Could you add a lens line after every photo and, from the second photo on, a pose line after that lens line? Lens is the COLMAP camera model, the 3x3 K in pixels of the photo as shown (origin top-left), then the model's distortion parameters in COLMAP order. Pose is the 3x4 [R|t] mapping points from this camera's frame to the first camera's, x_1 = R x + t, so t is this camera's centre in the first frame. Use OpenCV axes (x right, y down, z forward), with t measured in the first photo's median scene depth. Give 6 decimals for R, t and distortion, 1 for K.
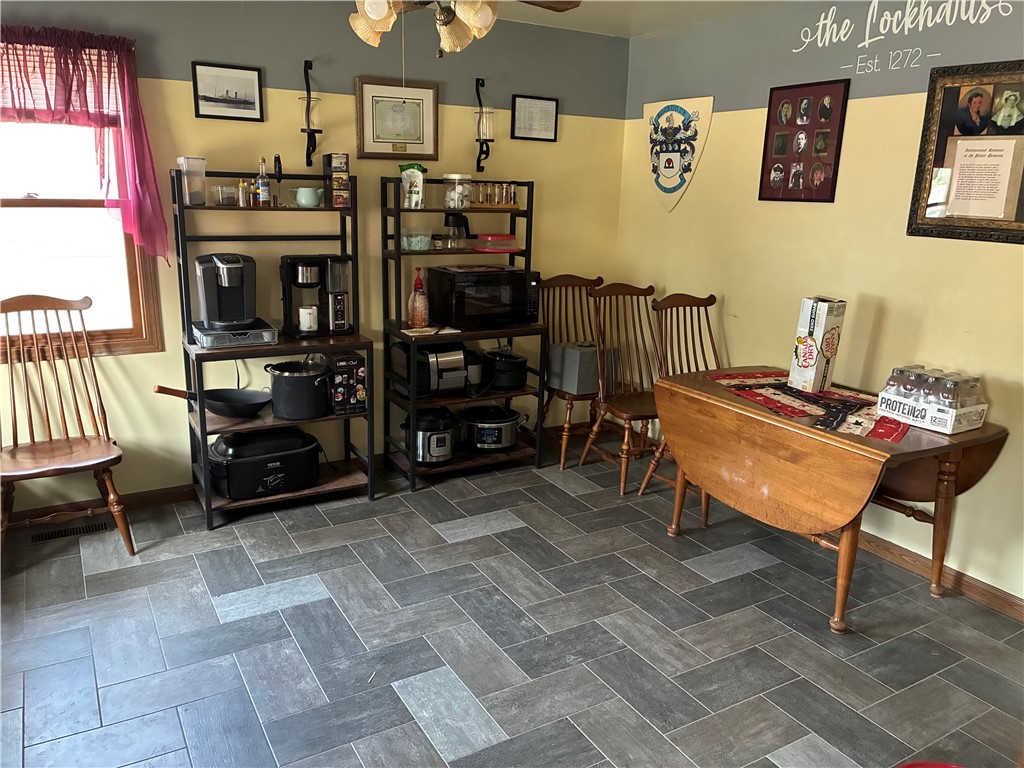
lens RADIAL K [[780.5, 0, 514.2], [0, 780.5, 388.9], [0, 0, 1]] dist [-0.006983, -0.014483]
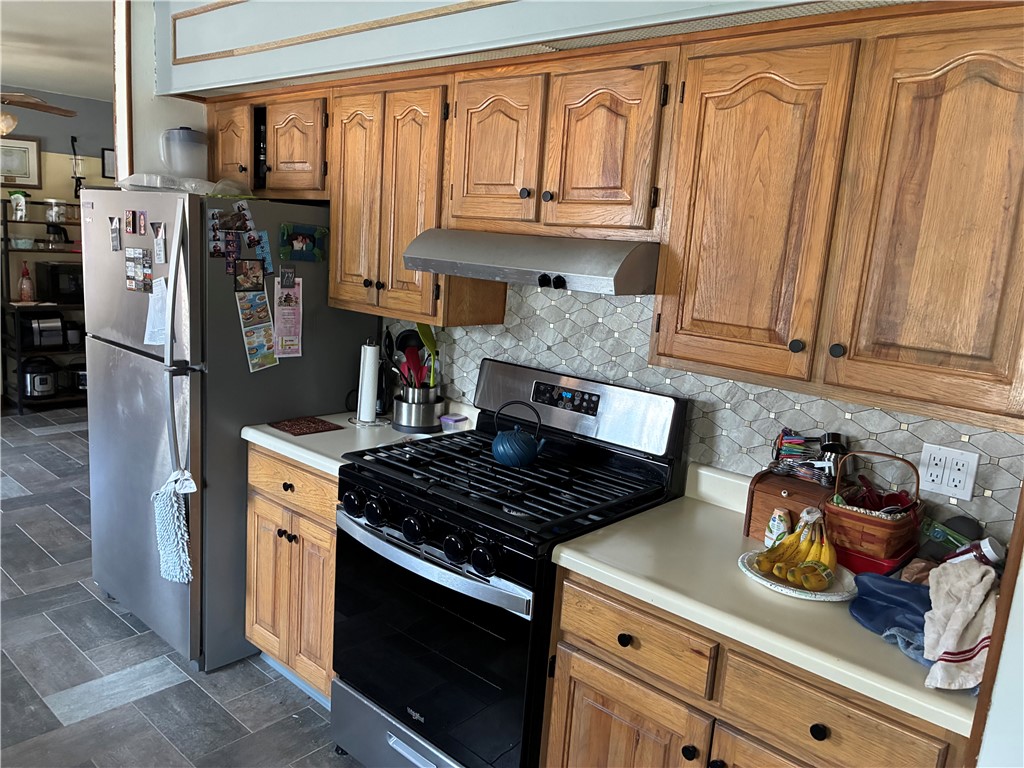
lens RADIAL K [[780.5, 0, 511.1], [0, 780.5, 379.0], [0, 0, 1]] dist [-0.006983, -0.014483]
pose [[0.949505, -0.014948, 0.313395, 0.281664], [0.032761, 0.998128, -0.051647, 0.169403], [-0.312036, 0.059306, 0.948217, -0.646385]]
